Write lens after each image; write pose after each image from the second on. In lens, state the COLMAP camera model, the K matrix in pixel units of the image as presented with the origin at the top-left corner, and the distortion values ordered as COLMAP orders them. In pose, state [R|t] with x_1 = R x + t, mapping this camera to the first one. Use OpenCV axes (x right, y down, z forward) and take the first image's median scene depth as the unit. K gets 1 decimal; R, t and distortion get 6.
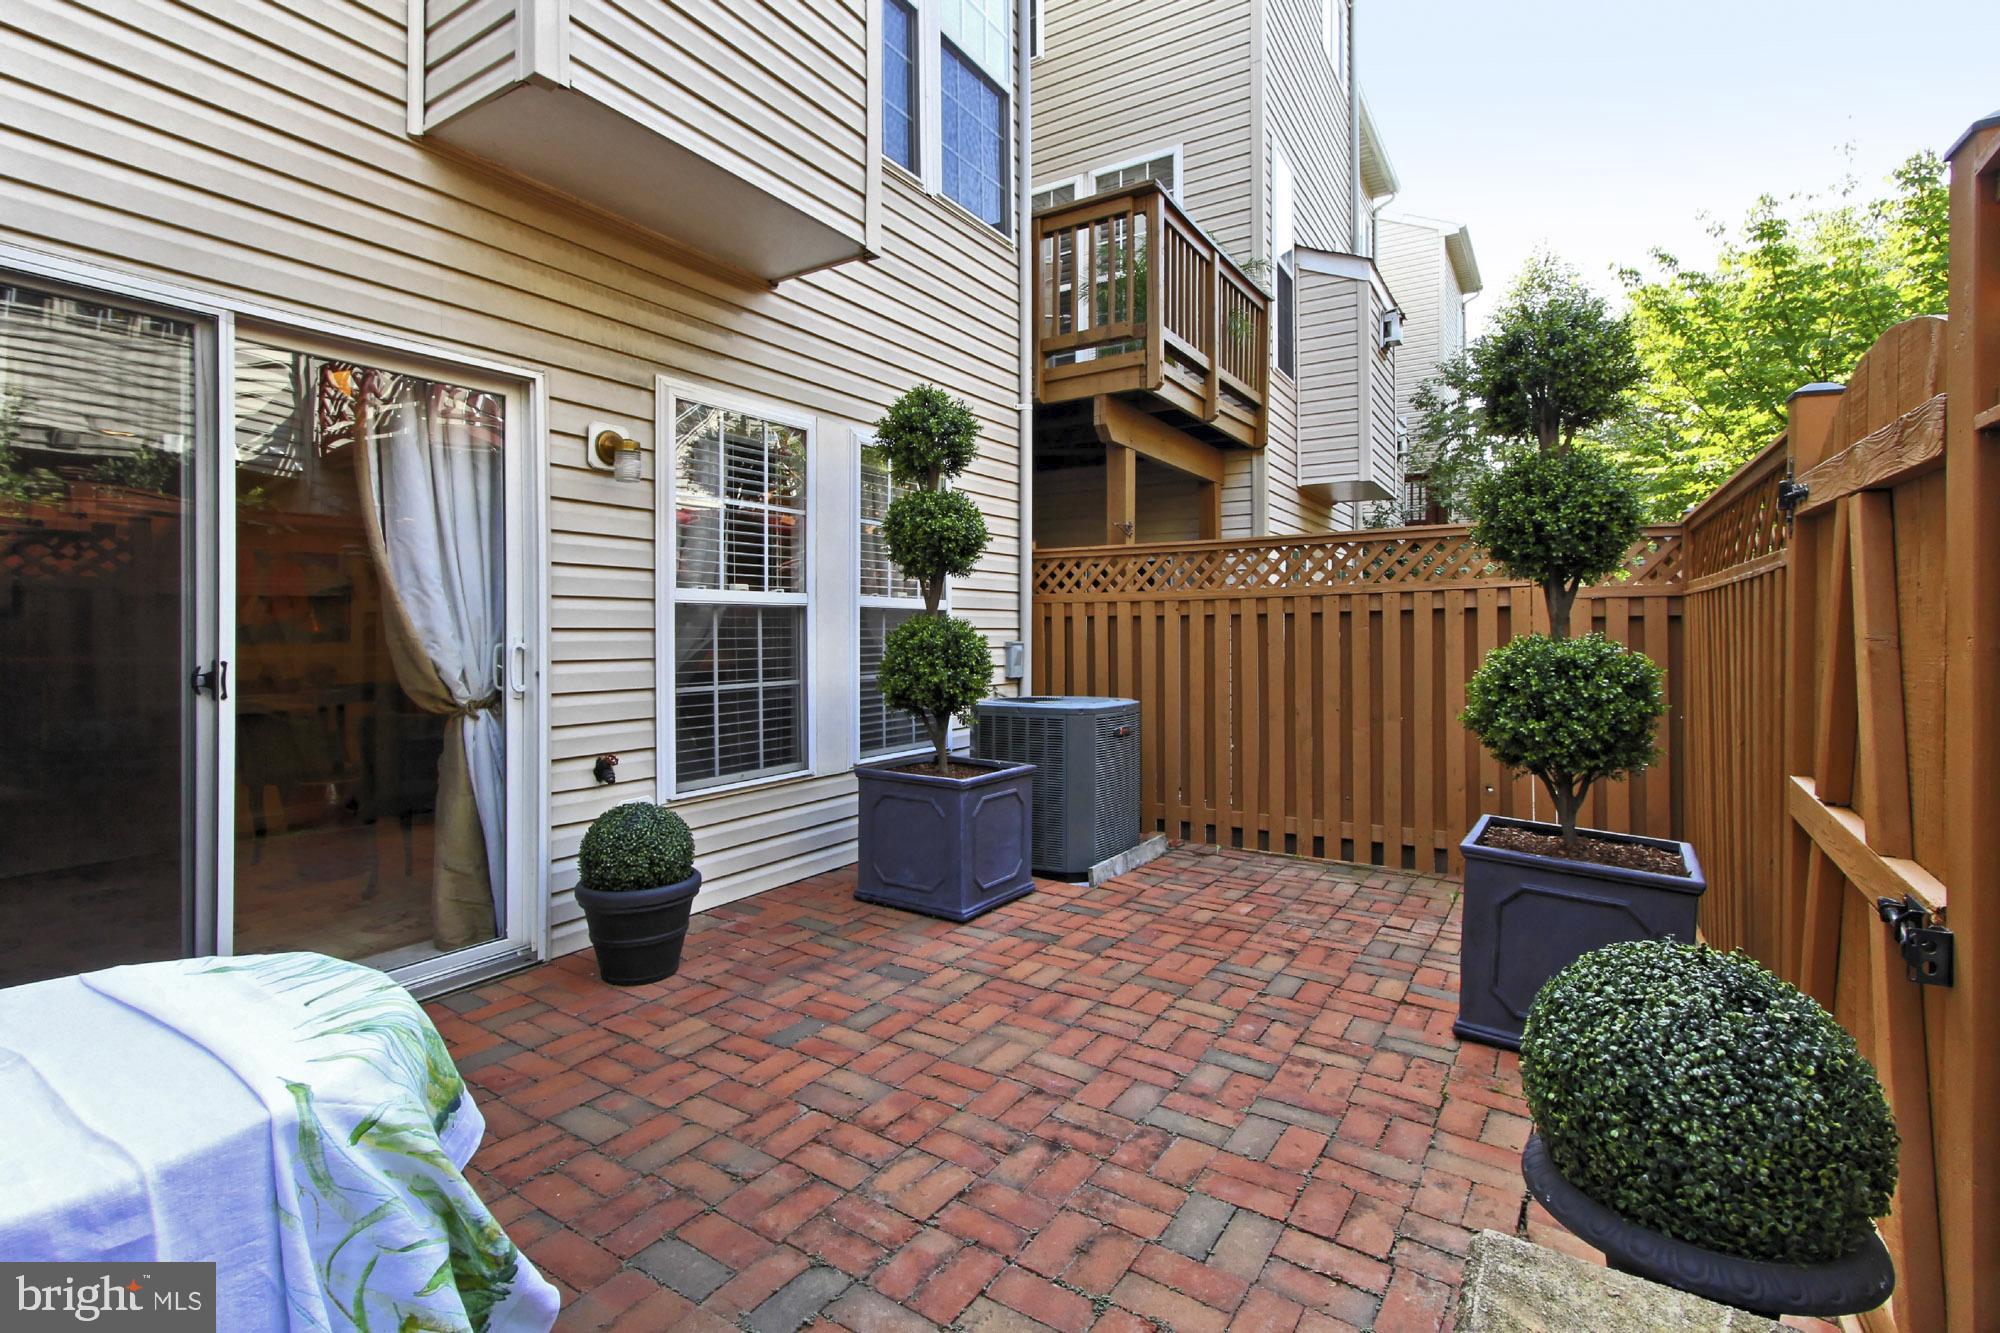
lens RADIAL K [[899.9, 0, 998.6], [0, 899.9, 620.2], [0, 0, 1]] dist [-0.001283, 0.000911]
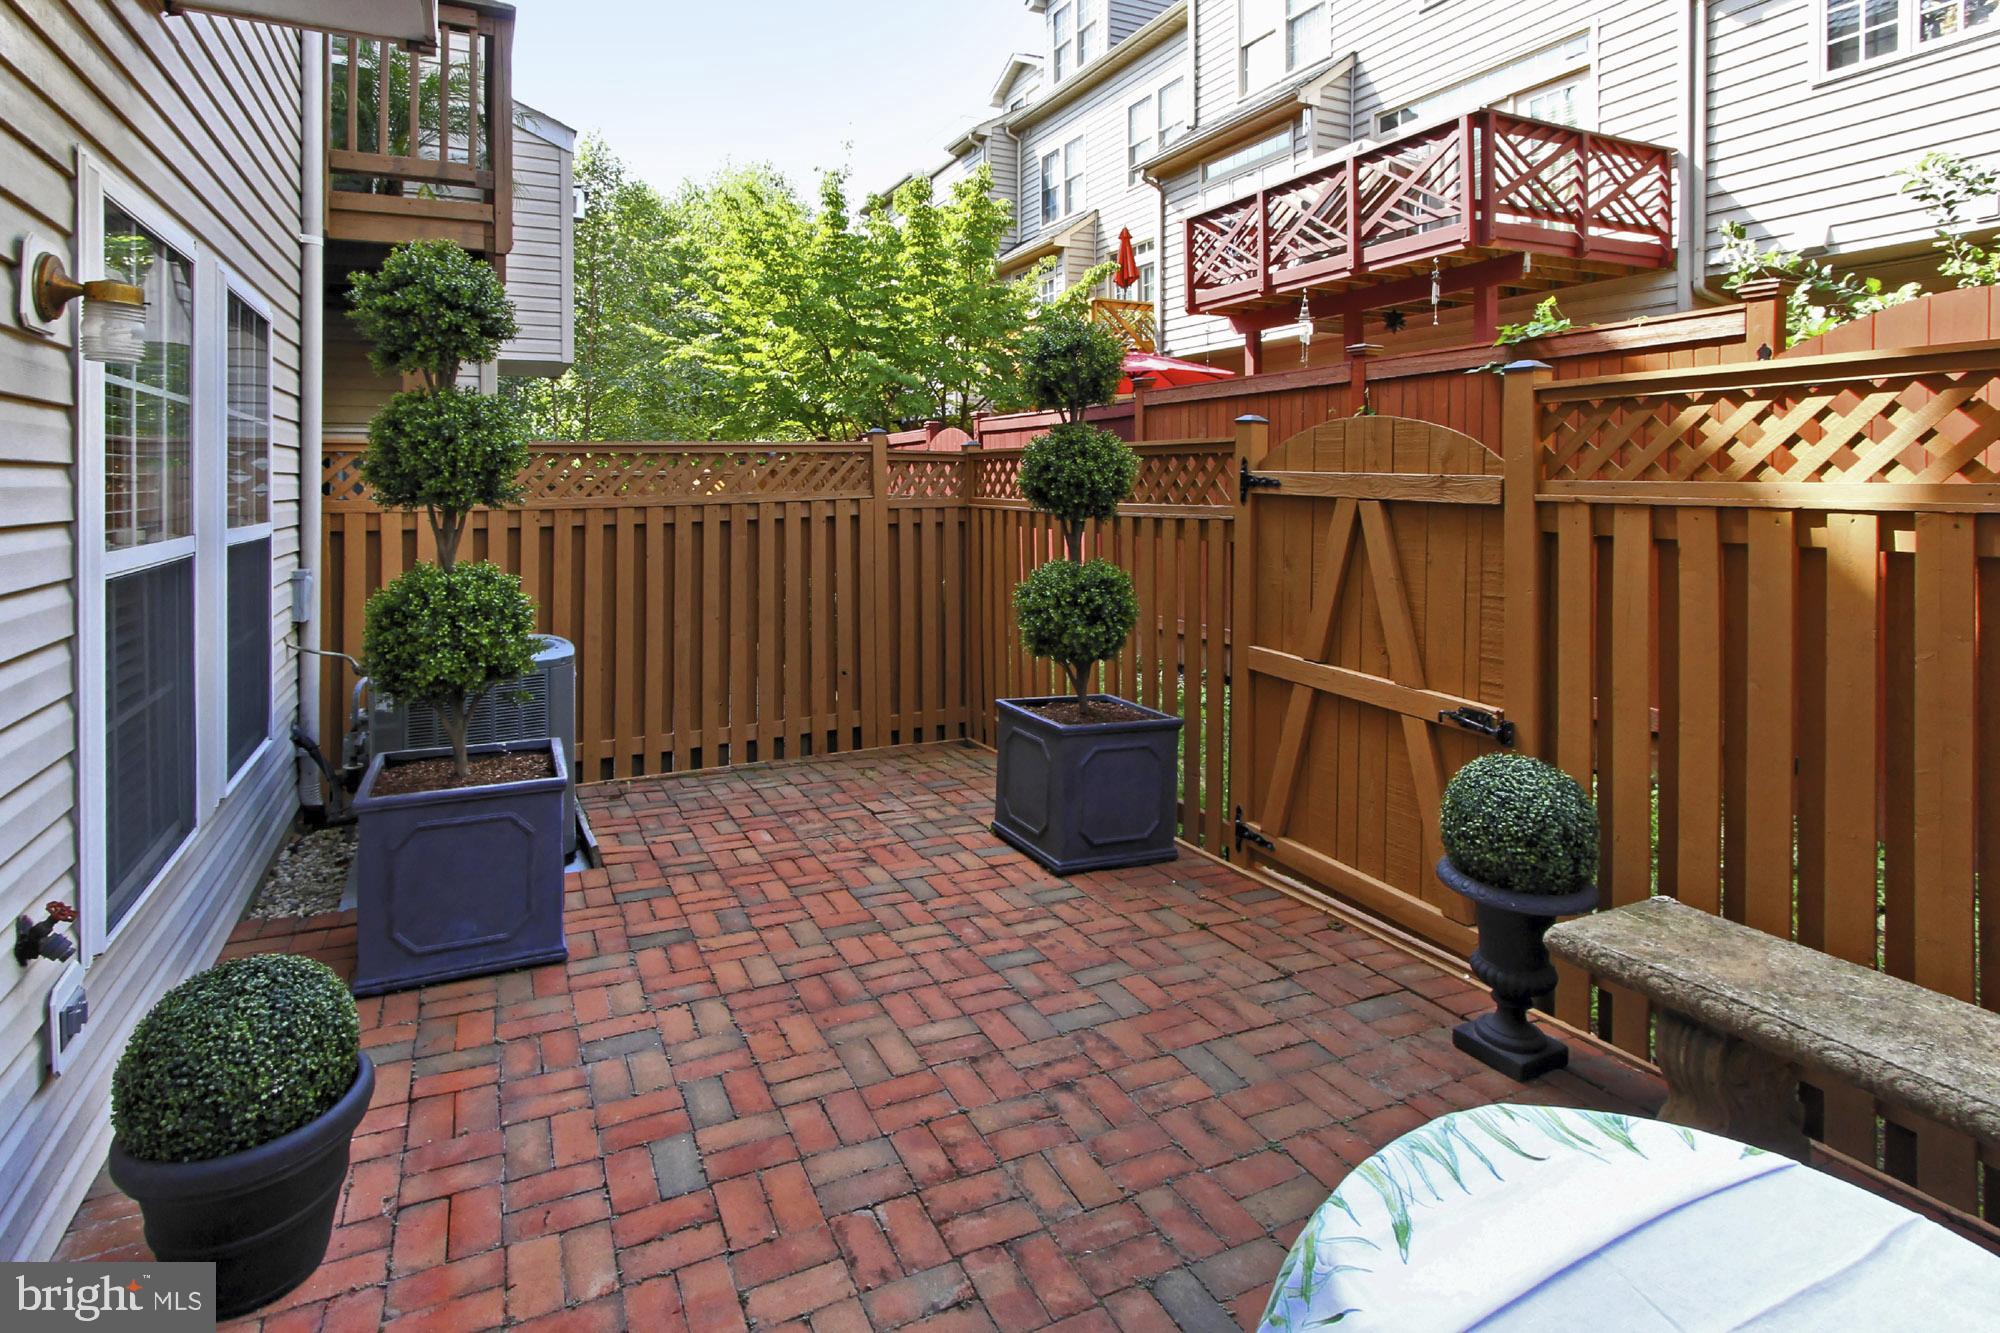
lens RADIAL K [[929.0, 0, 999.3], [0, 929.0, 493.5], [0, 0, 1]] dist [-0.002132, 0.000975]
pose [[0.561542, -0.001316, 0.827447, -0.704021], [-0.001519, 0.999995, 0.002621, -0.100320], [-0.827447, -0.002729, 0.561538, 0.345566]]
